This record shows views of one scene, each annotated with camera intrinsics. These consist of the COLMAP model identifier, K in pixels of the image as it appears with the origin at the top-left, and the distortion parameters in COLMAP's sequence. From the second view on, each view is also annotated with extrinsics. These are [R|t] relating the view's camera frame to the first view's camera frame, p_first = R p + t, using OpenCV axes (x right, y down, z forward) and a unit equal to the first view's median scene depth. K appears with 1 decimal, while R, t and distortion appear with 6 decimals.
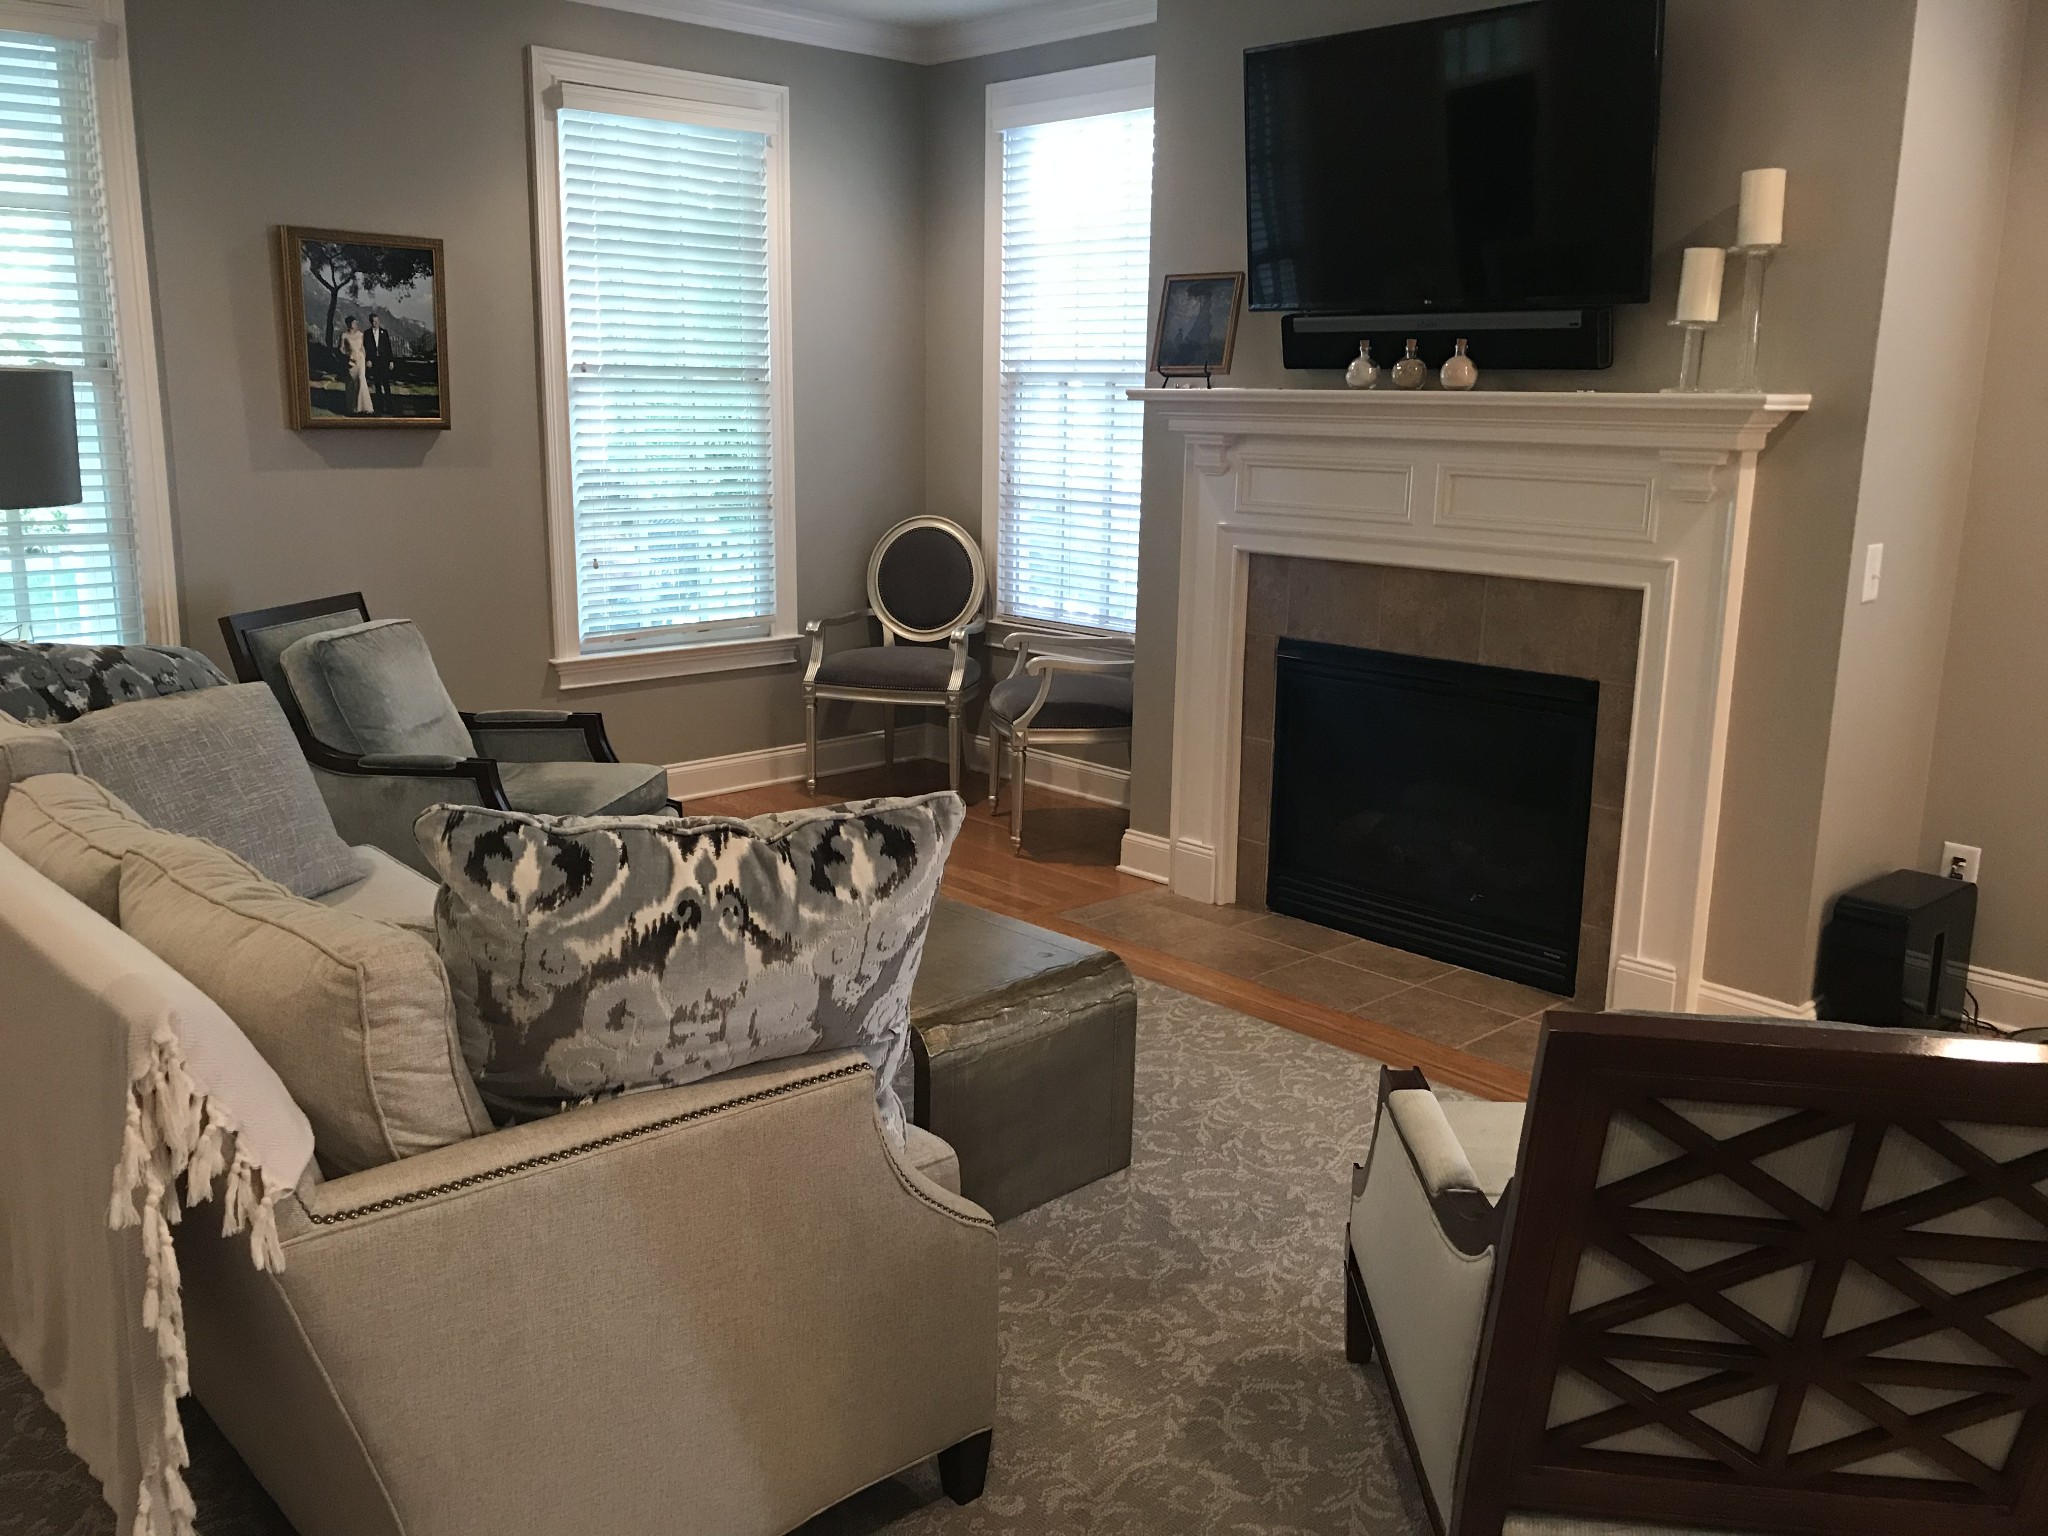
lens RADIAL K [[1705.7, 0, 1020.3], [0, 1705.7, 752.8], [0, 0, 1]] dist [0.030608, -0.020670]
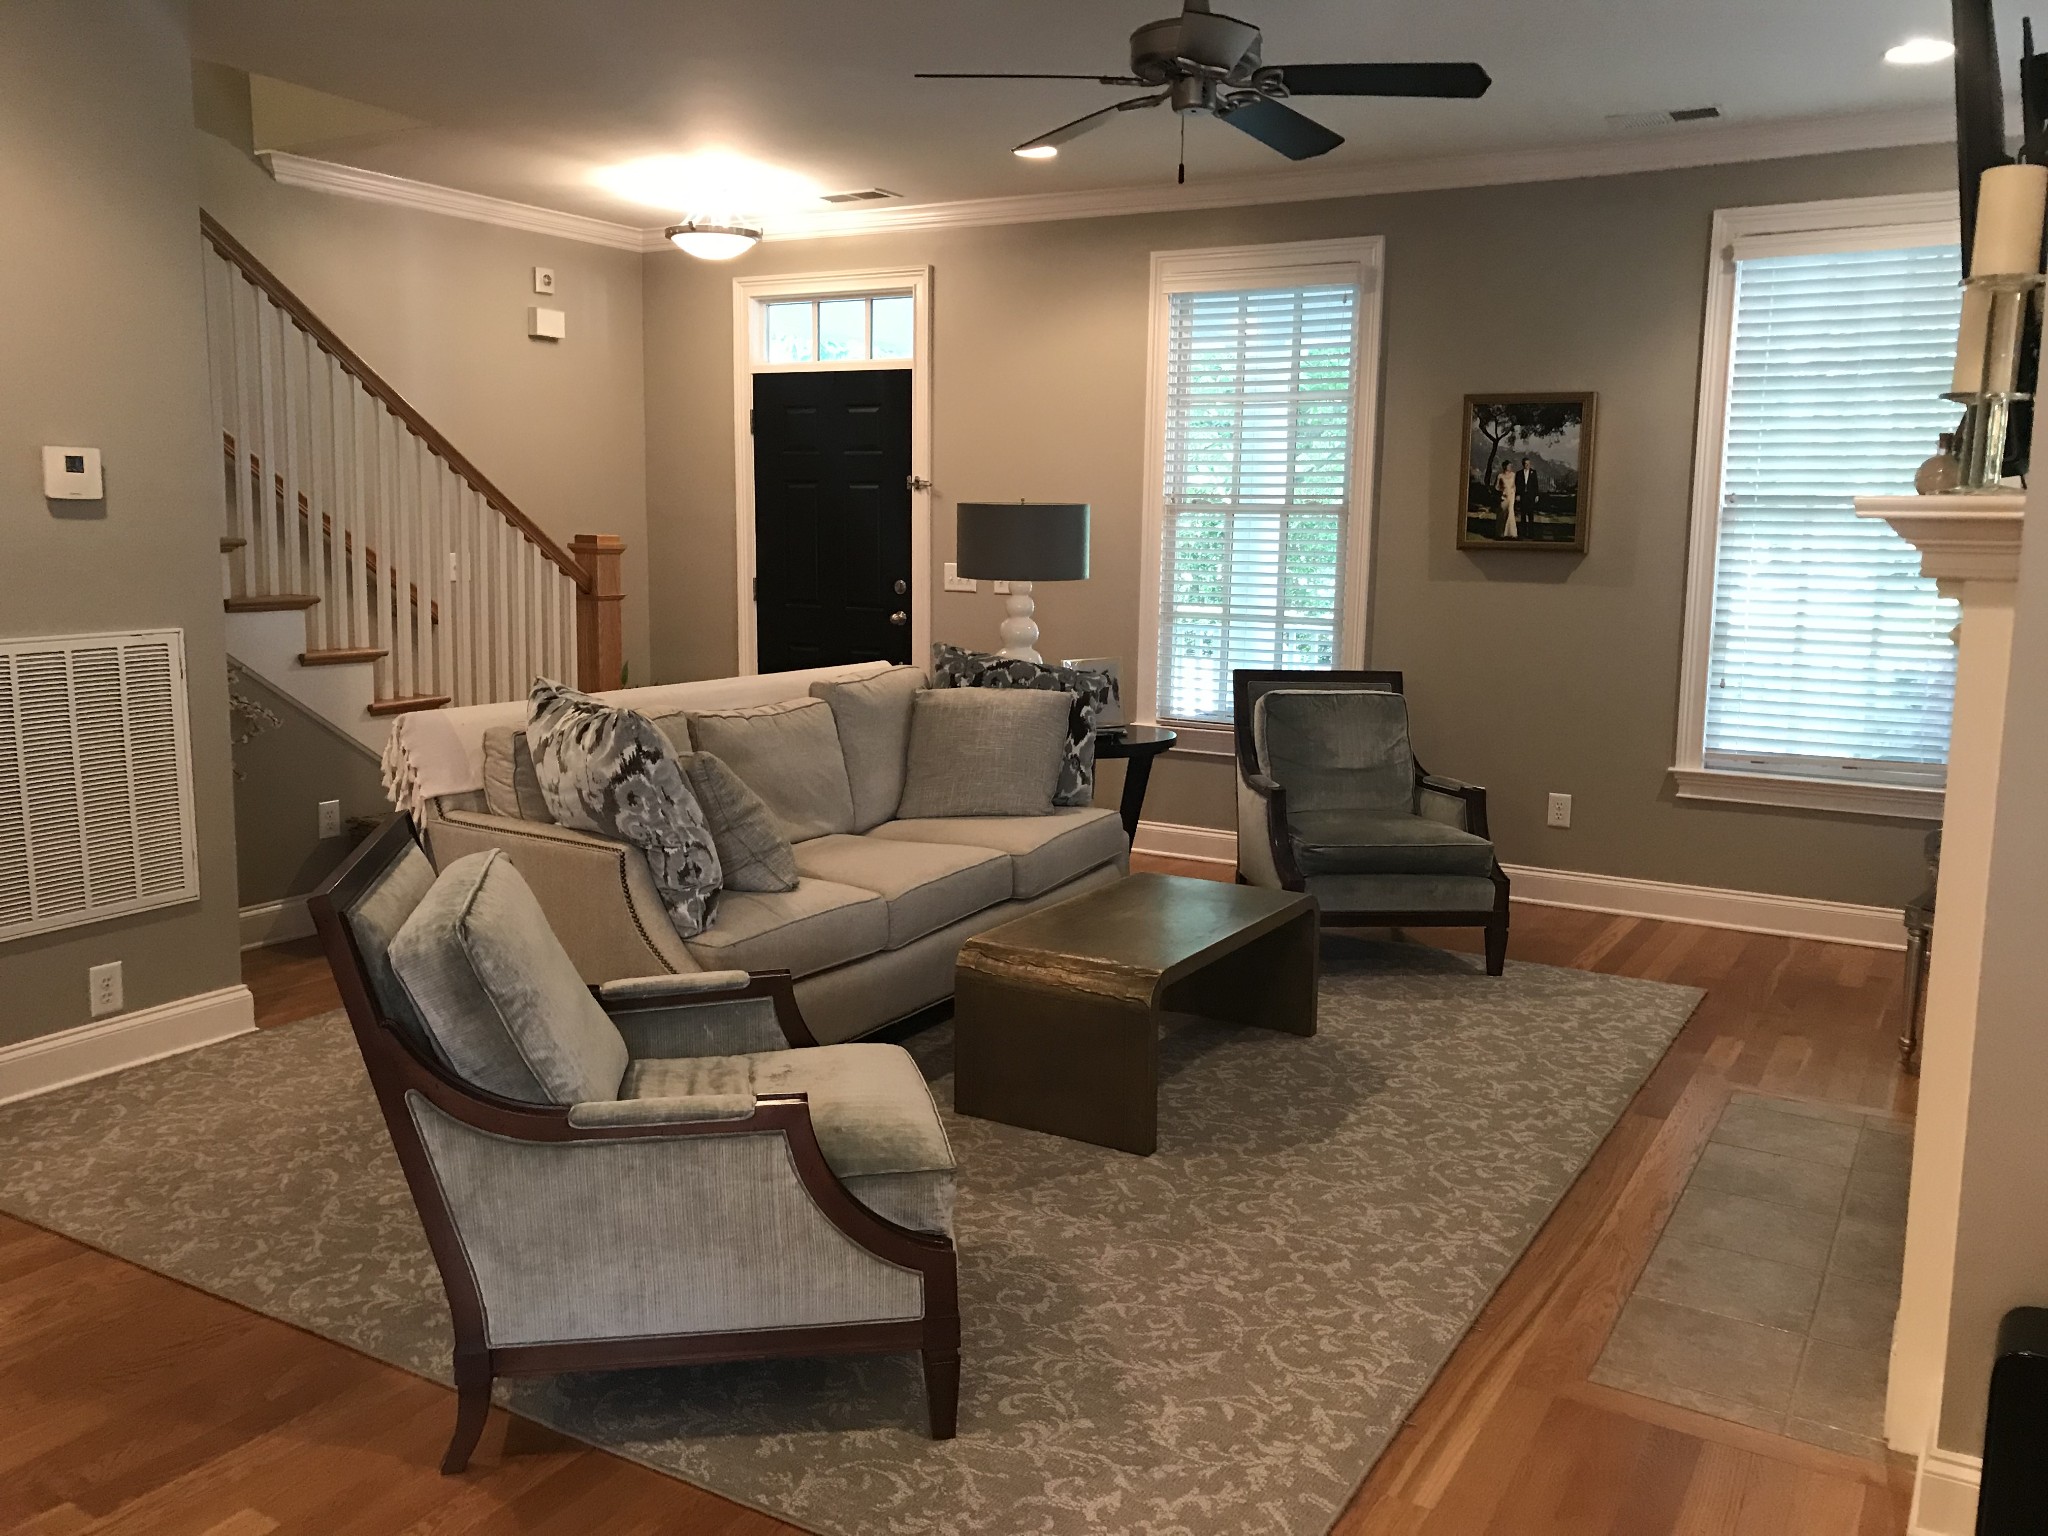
lens RADIAL K [[1705.7, 0, 1018.9], [0, 1705.7, 765.7], [0, 0, 1]] dist [0.030608, -0.020670]
pose [[0.267487, 0.131931, -0.954487, 0.752509], [-0.212150, 0.974338, 0.075221, -0.058761], [0.939916, 0.182374, 0.288612, 0.359706]]
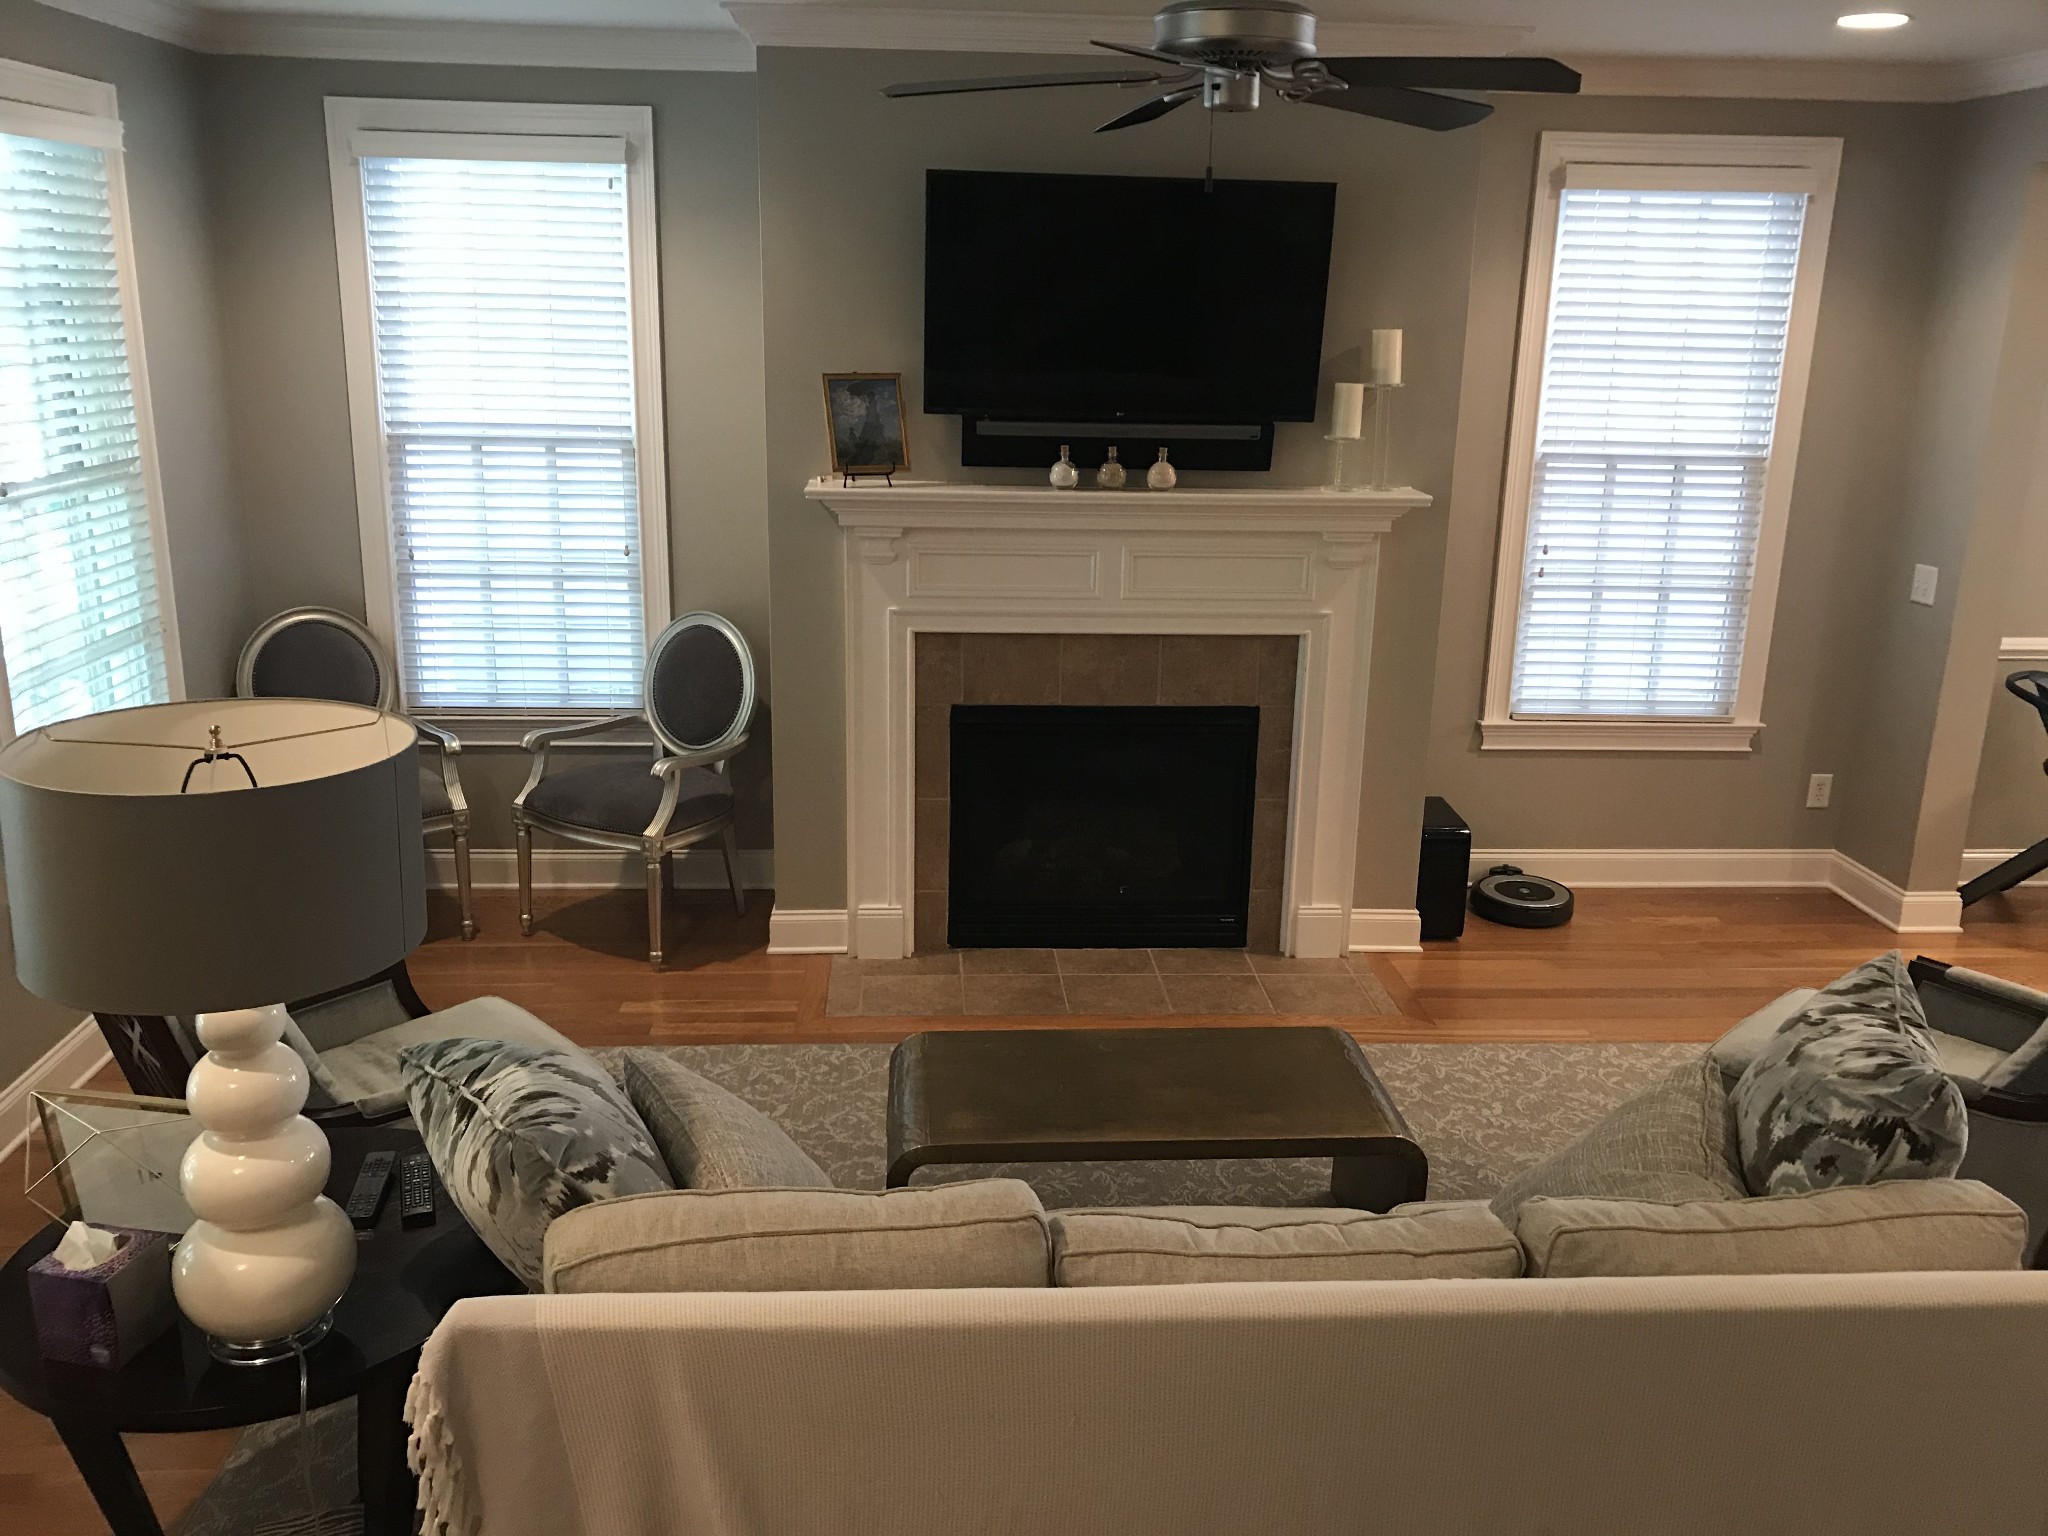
lens RADIAL K [[1705.7, 0, 1016.0], [0, 1705.7, 772.3], [0, 0, 1]] dist [0.030608, -0.020670]
pose [[0.638787, -0.209737, 0.740244, -0.616644], [0.147390, 0.977666, 0.149818, -0.177114], [-0.755134, 0.013403, 0.655433, 0.244395]]
